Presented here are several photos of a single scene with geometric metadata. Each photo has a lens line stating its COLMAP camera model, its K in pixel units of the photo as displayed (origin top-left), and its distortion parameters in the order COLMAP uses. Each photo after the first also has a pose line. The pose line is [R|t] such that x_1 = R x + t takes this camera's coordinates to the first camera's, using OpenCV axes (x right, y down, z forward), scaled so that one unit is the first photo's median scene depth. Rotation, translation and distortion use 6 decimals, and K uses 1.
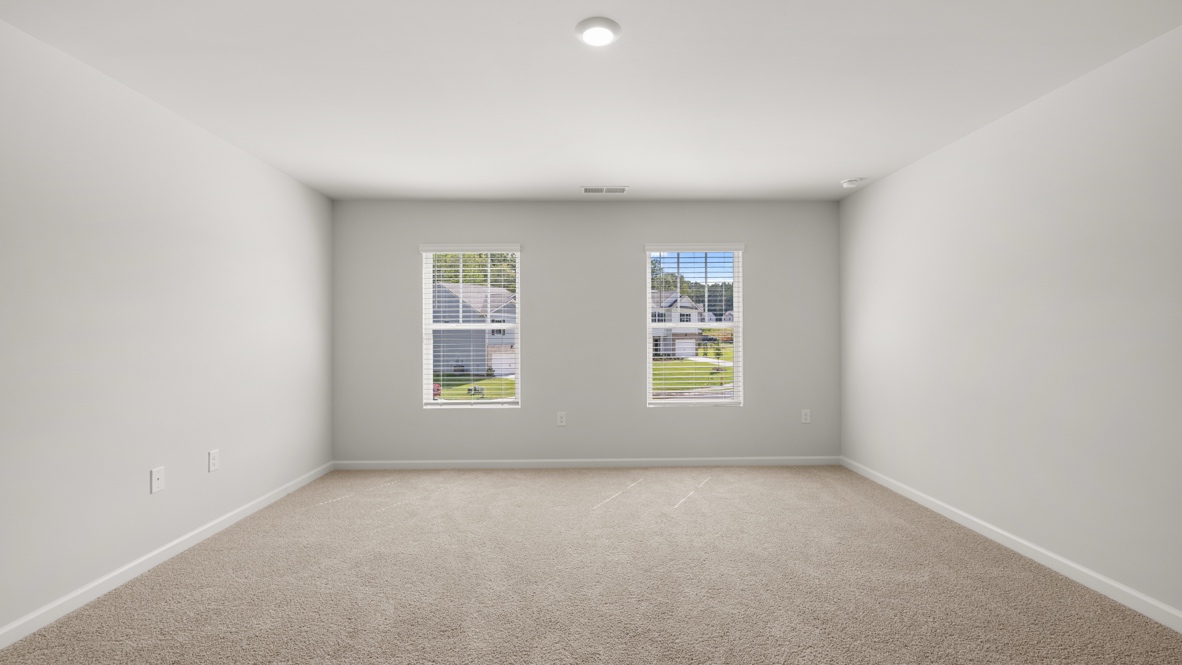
lens RADIAL K [[496.8, 0, 585.5], [0, 496.8, 330.7], [0, 0, 1]] dist [-0.001614, -0.000145]
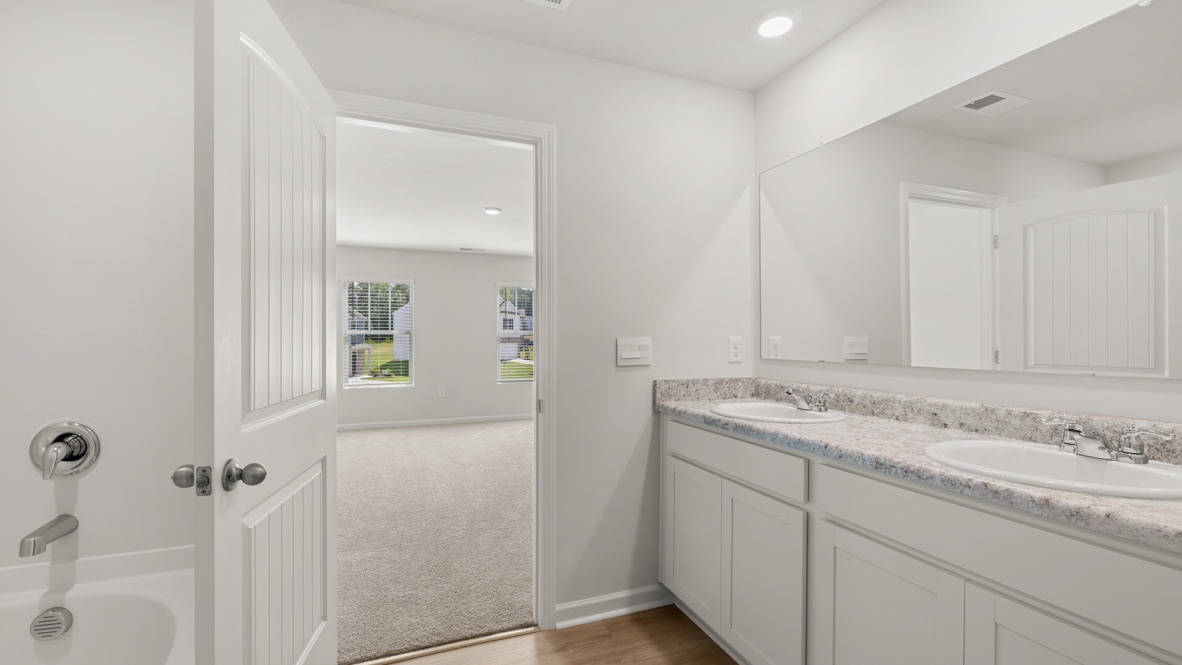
lens RADIAL K [[513.9, 0, 585.0], [0, 513.9, 332.9], [0, 0, 1]] dist [0.000113, 0.000053]
pose [[0.938619, 0.001698, 0.344952, -0.175052], [-0.000598, 0.999994, -0.003294, -0.002455], [-0.344956, 0.002886, 0.938614, -0.627232]]
